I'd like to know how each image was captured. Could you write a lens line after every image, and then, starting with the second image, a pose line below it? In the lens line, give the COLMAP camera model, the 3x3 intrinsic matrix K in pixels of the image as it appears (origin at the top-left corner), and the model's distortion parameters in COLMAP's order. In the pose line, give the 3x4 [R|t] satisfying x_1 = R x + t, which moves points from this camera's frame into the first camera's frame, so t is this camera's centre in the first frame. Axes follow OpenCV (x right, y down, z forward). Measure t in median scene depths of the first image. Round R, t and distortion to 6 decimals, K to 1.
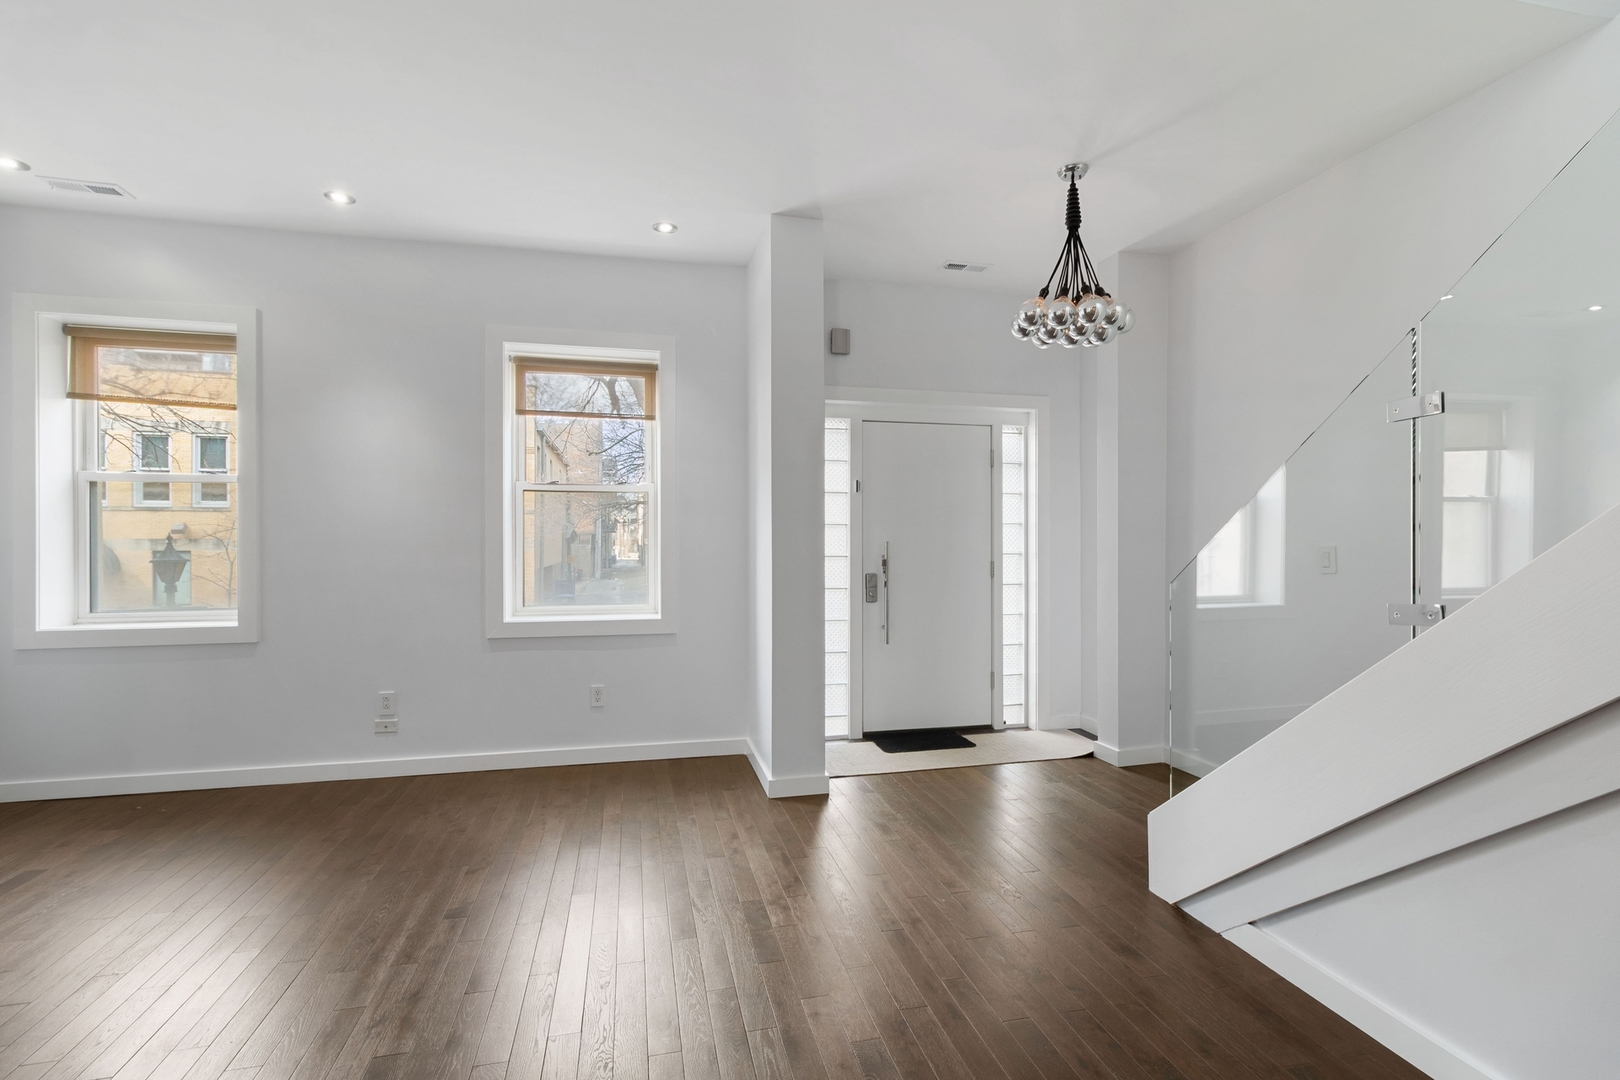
lens RADIAL K [[769.5, 0, 807.0], [0, 769.5, 536.4], [0, 0, 1]] dist [0.010534, 0.000455]
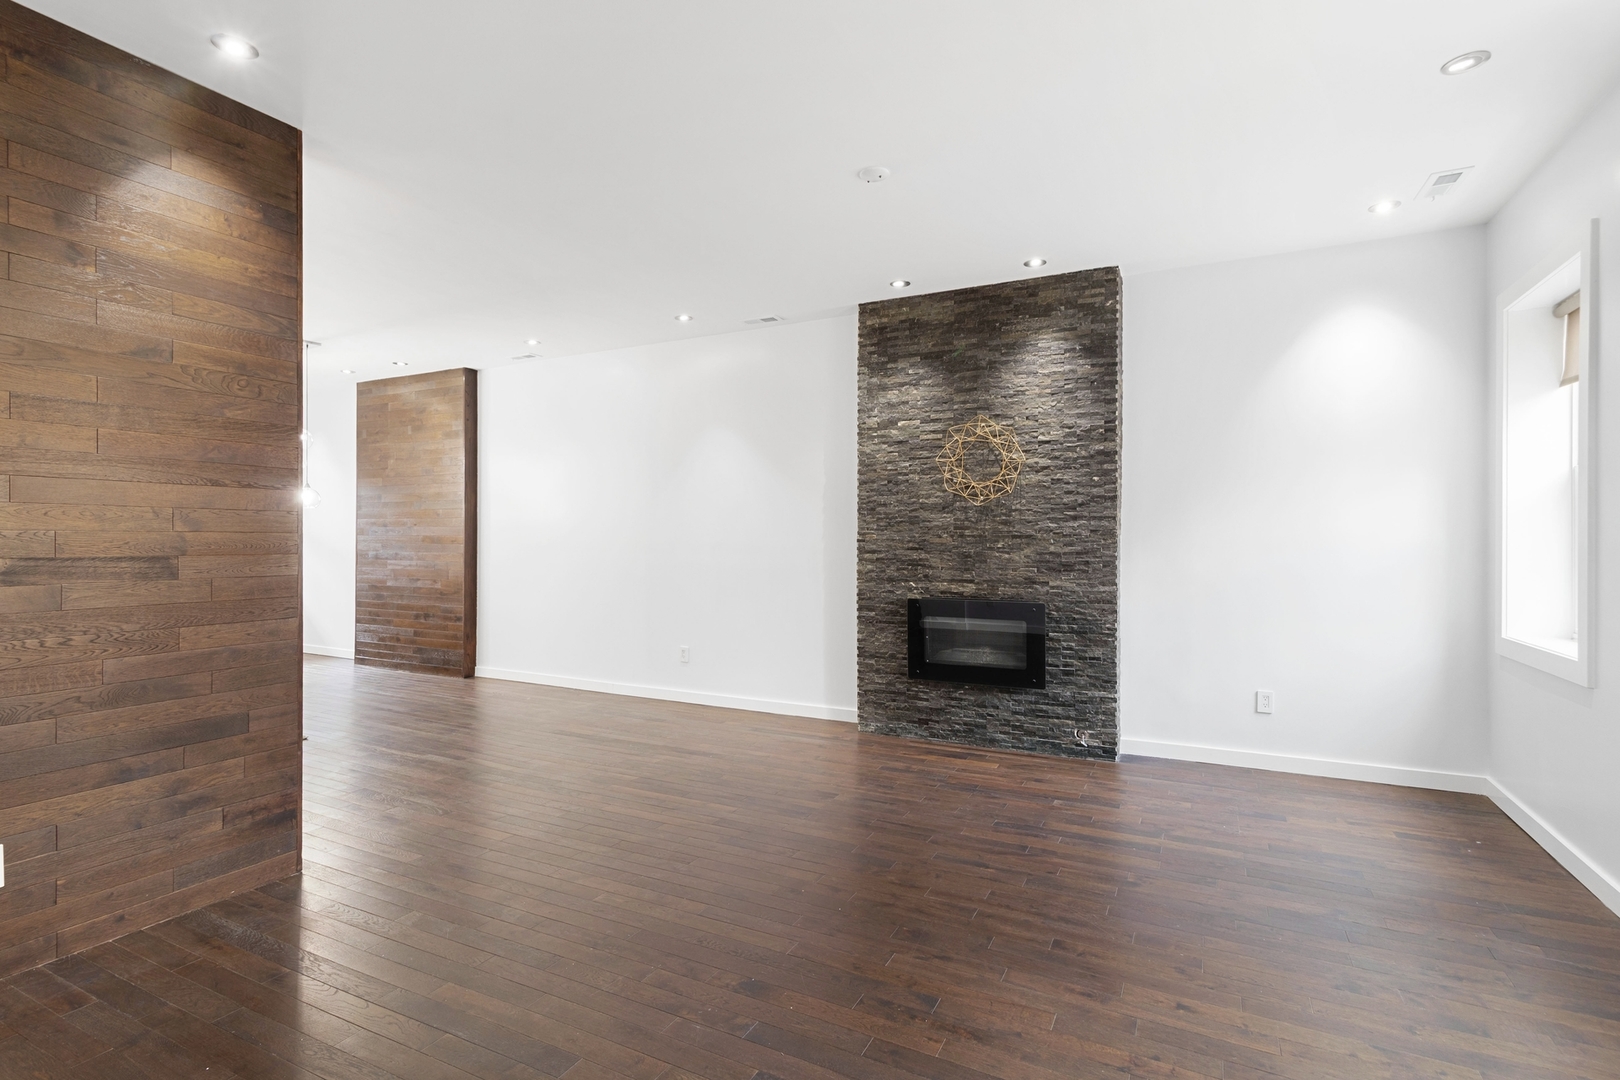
lens RADIAL K [[769.5, 0, 807.0], [0, 769.5, 536.4], [0, 0, 1]] dist [0.010534, 0.000455]
pose [[-0.649704, -0.004654, -0.760173, 0.327411], [0.004770, 0.999937, -0.010199, 0.001055], [0.760173, -0.010252, -0.649640, 1.002957]]
